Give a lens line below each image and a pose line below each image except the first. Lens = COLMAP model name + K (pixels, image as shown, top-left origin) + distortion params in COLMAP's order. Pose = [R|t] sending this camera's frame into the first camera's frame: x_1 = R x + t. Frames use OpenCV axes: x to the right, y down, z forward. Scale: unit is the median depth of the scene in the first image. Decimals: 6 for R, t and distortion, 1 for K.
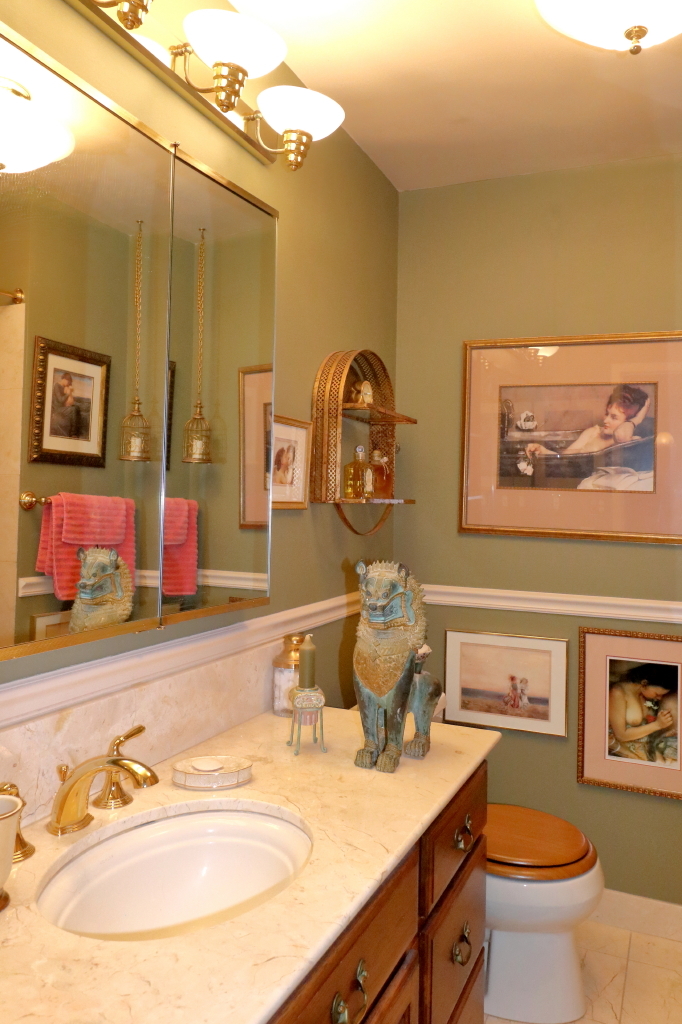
lens RADIAL K [[696.3, 0, 340.2], [0, 696.3, 474.4], [0, 0, 1]] dist [0.002164, -0.004520]
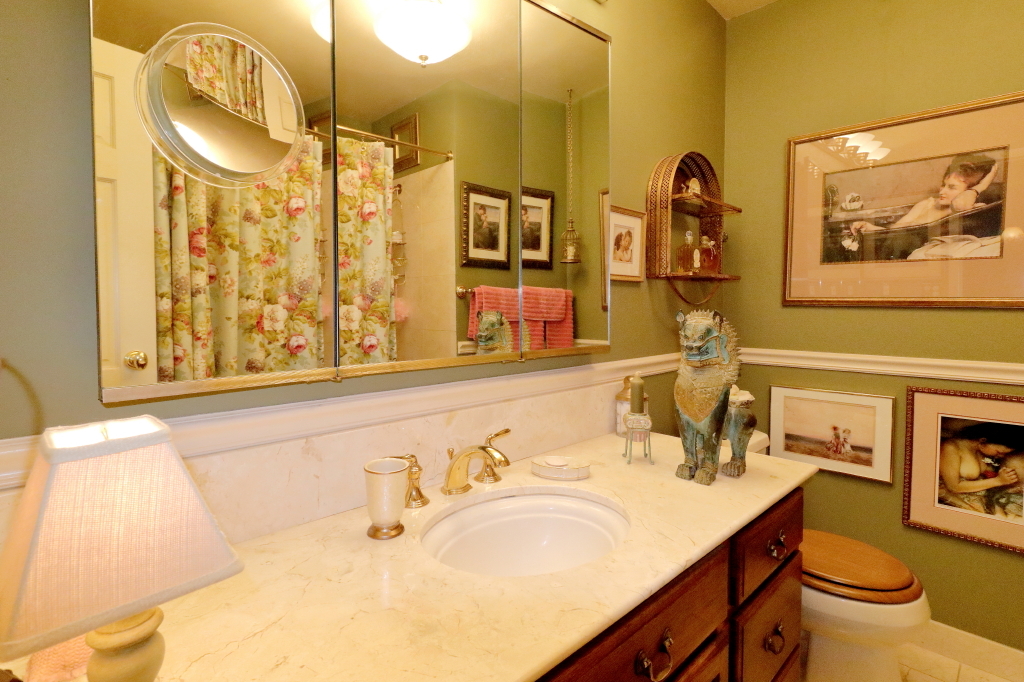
lens RADIAL K [[466.8, 0, 510.3], [0, 466.8, 324.6], [0, 0, 1]] dist [0.000276, -0.000757]
pose [[0.927943, -0.007897, -0.372639, 0.041741], [0.032405, 0.997699, 0.059553, 0.064999], [0.371312, -0.067338, 0.926063, 0.102939]]
